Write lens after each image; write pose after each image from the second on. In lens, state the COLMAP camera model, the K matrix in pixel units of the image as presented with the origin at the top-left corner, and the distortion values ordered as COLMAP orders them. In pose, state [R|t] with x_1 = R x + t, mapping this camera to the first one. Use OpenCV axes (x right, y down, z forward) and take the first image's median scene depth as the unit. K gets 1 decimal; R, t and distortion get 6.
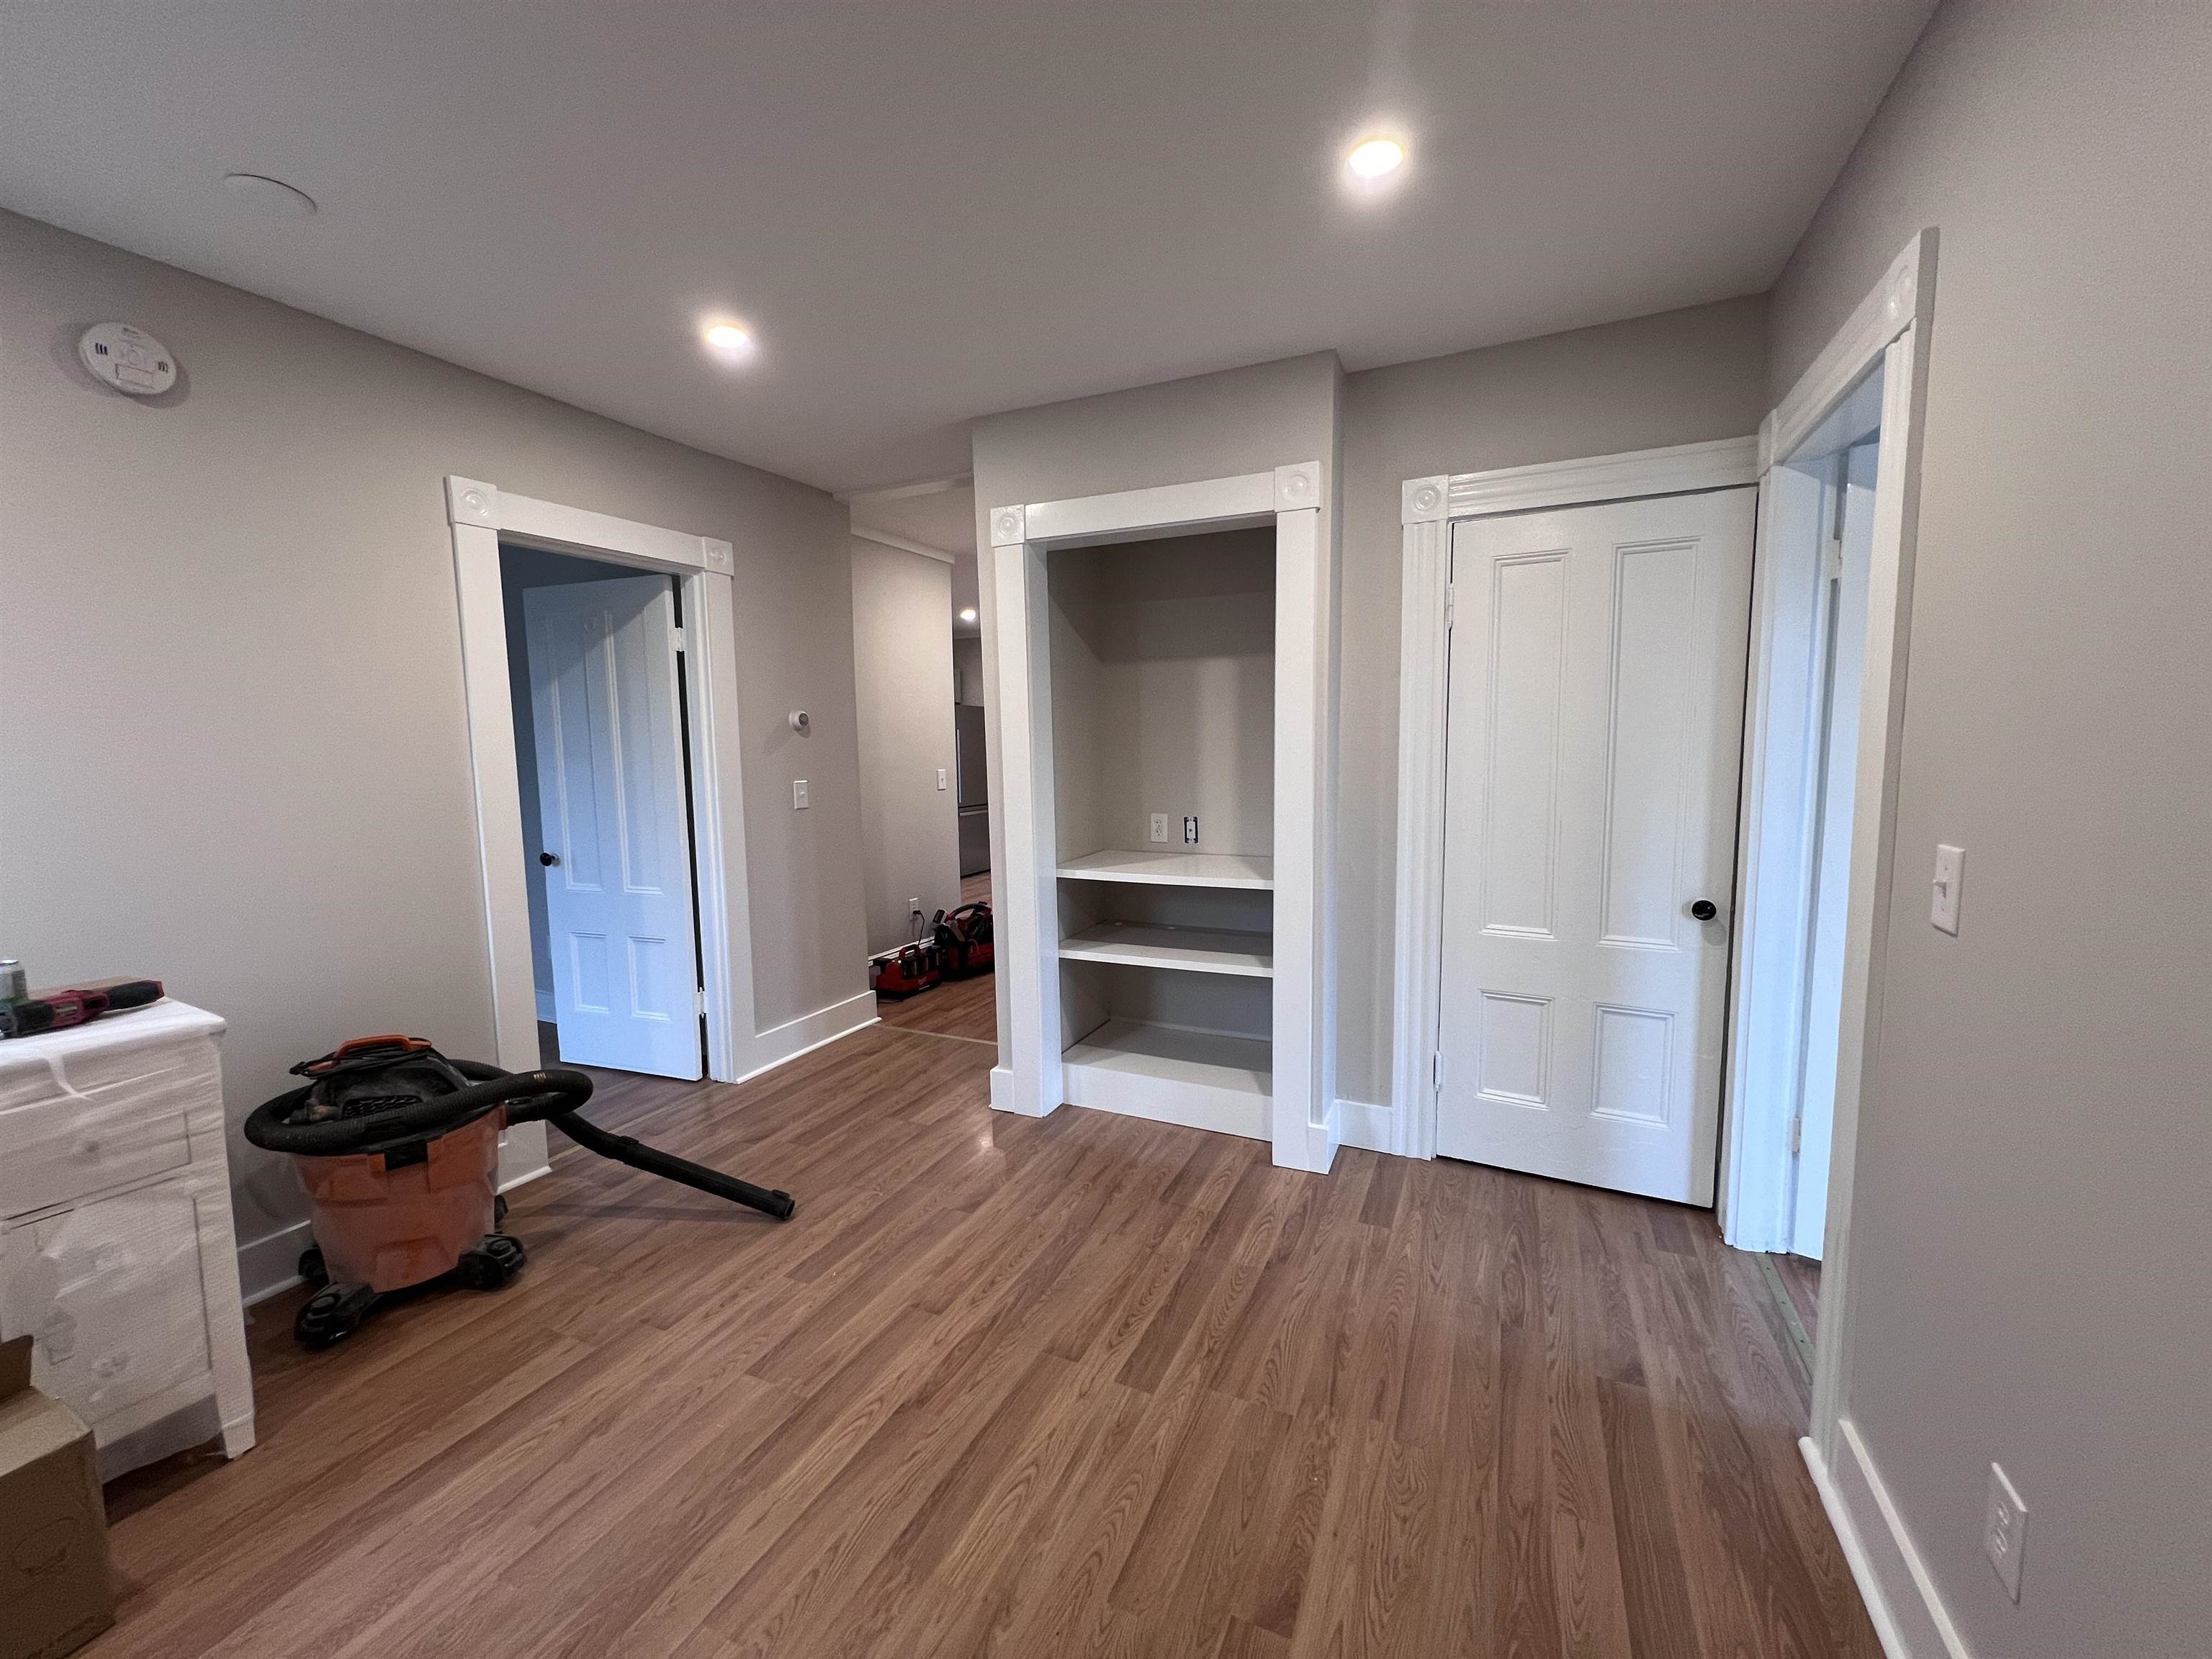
lens RADIAL K [[876.5, 0, 1105.7], [0, 876.5, 831.1], [0, 0, 1]] dist [0.003817, 0.000214]
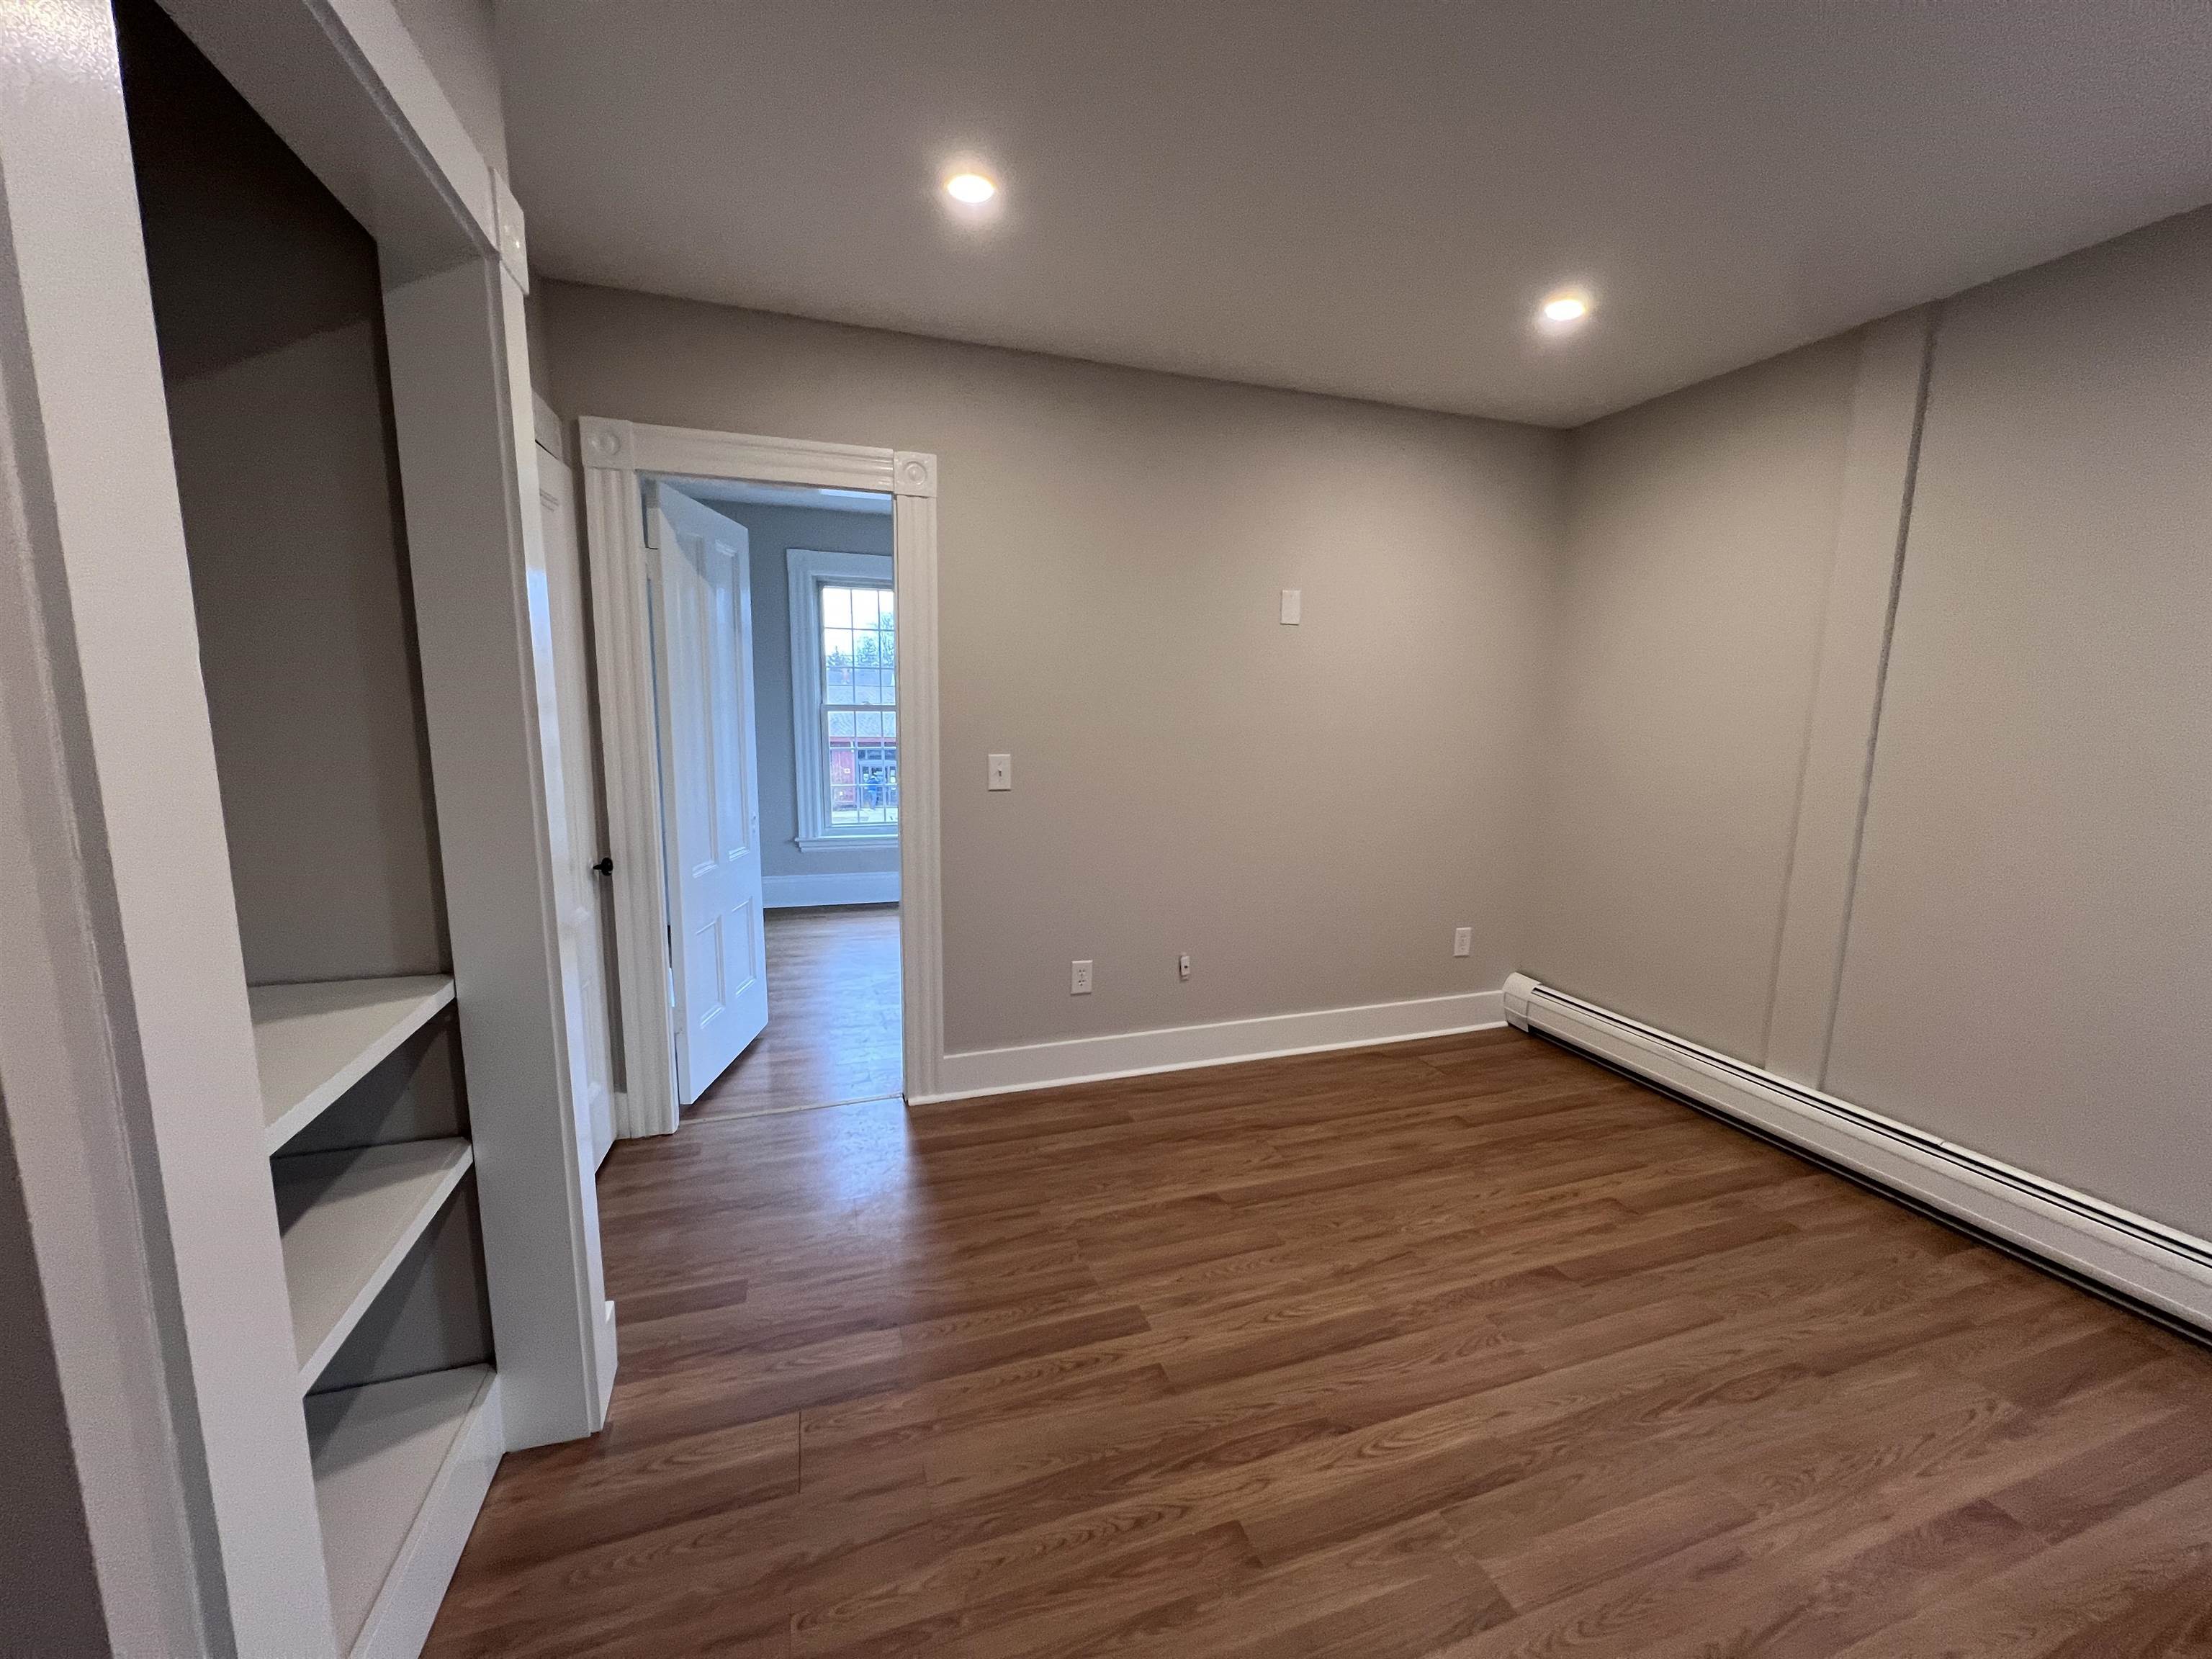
lens RADIAL K [[876.5, 0, 1103.0], [0, 876.5, 846.6], [0, 0, 1]] dist [0.003817, 0.000214]
pose [[-0.684366, -0.112019, 0.720483, -0.648384], [0.068216, 0.973958, 0.216225, -0.159207], [-0.725941, 0.197125, -0.658902, 1.650574]]
